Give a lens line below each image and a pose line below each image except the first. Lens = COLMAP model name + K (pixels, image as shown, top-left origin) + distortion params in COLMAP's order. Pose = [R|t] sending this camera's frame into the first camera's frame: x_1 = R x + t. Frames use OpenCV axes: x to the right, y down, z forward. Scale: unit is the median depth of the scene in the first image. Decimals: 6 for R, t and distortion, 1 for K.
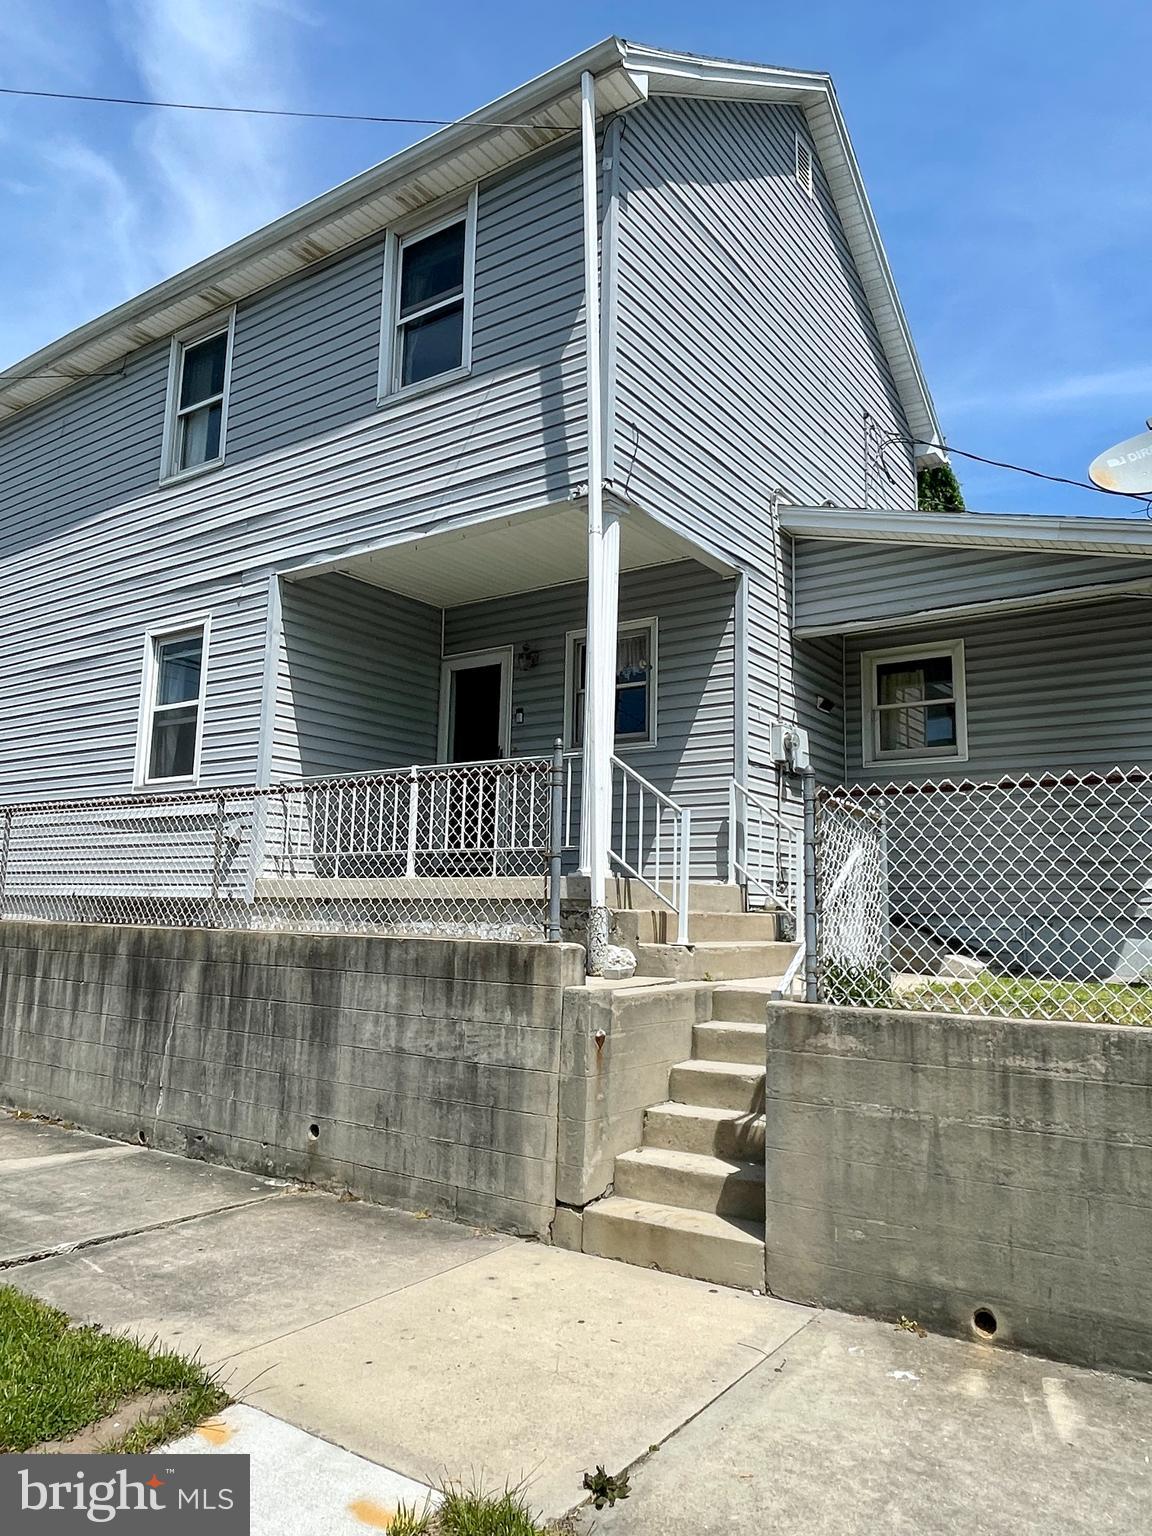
lens RADIAL K [[1032.6, 0, 576.0], [0, 1032.6, 768.0], [0, 0, 1]] dist [-0.020350, -0.003154]
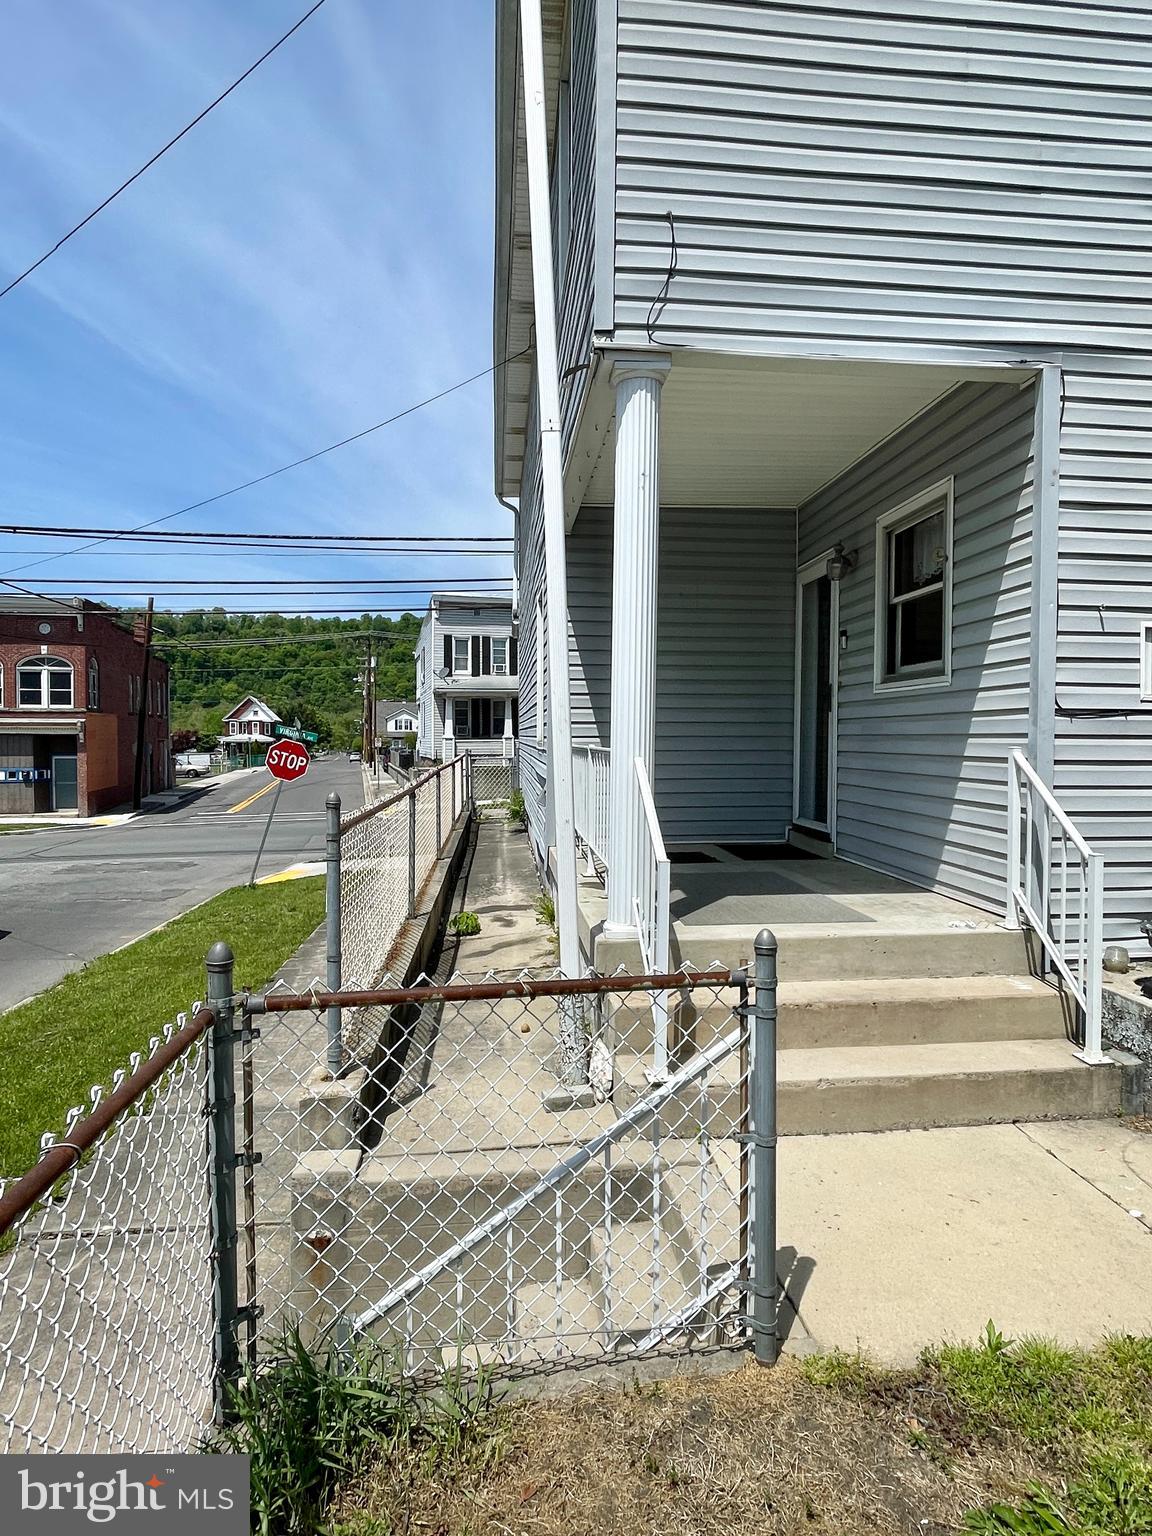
lens RADIAL K [[878.7, 0, 576.0], [0, 878.7, 768.0], [0, 0, 1]] dist [0.001368, -0.020942]
pose [[0.657744, -0.000623, -0.753241, 0.336270], [0.117219, 0.987901, 0.101541, -0.052148], [0.744065, -0.155082, 0.649859, 0.455606]]
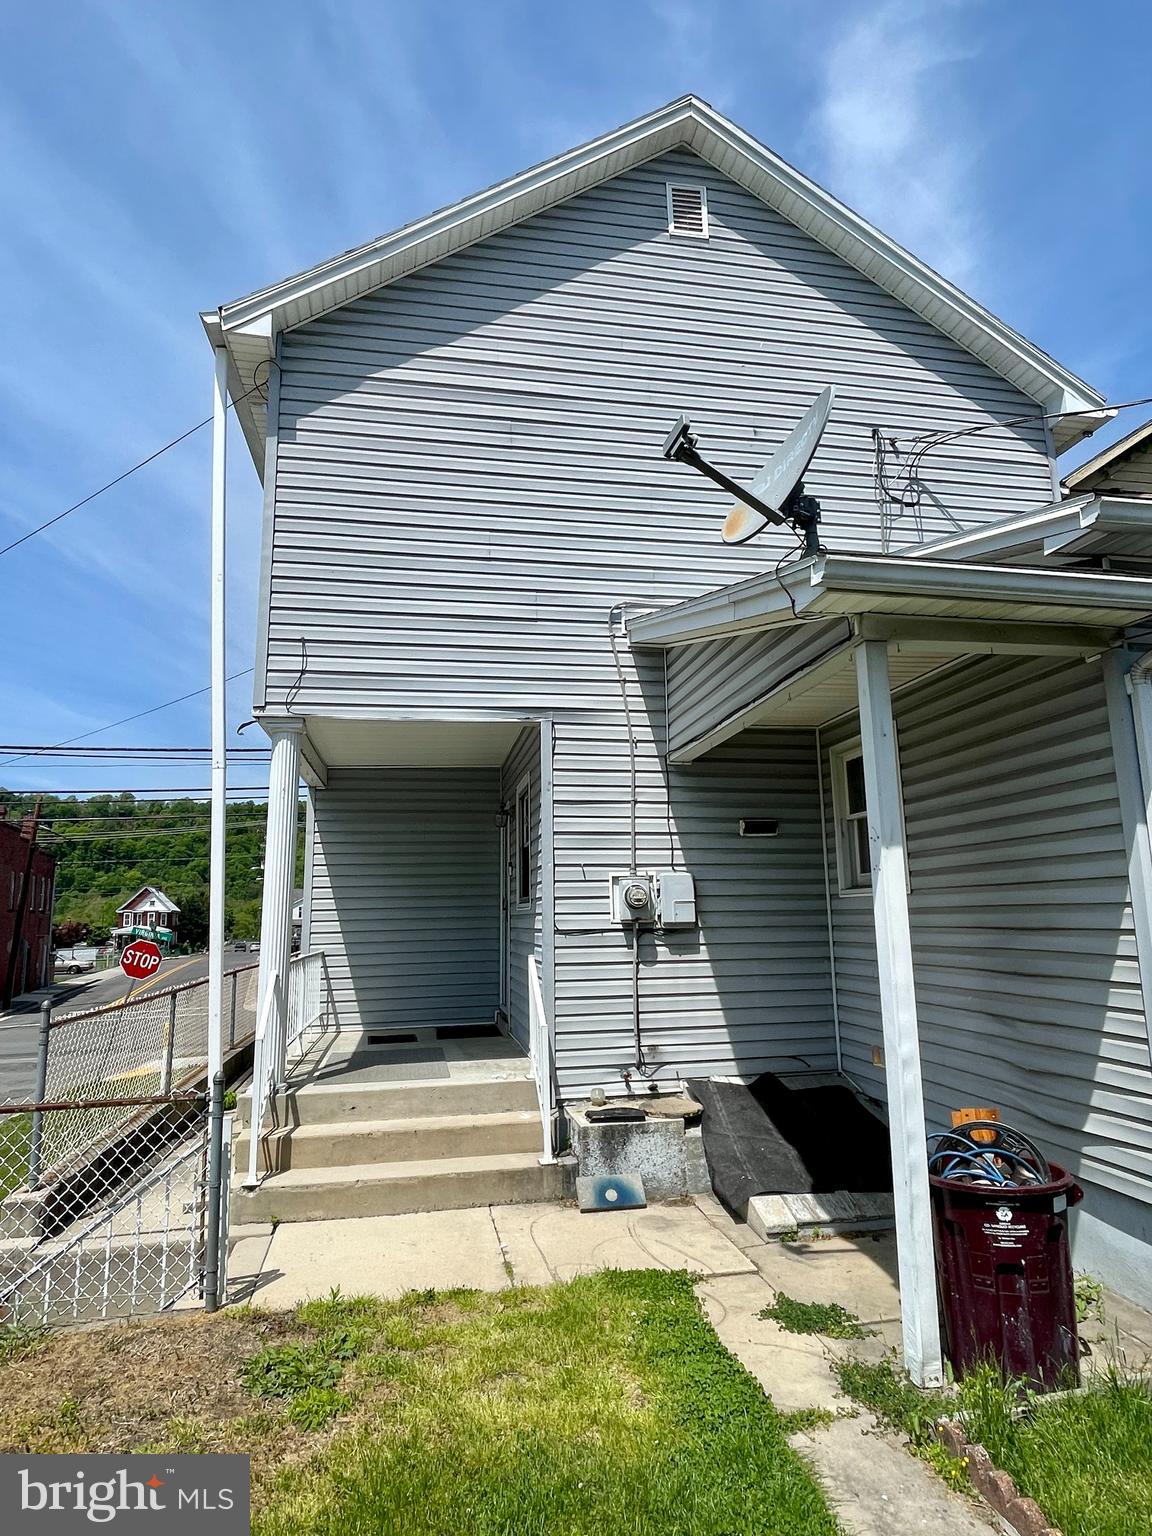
lens RADIAL K [[878.7, 0, 576.0], [0, 878.7, 768.0], [0, 0, 1]] dist [0.001368, -0.020942]
pose [[0.721380, -0.158456, -0.674168, 0.673884], [0.133012, 0.987050, -0.089669, -0.071264], [0.679646, -0.024987, 0.733115, 0.431150]]
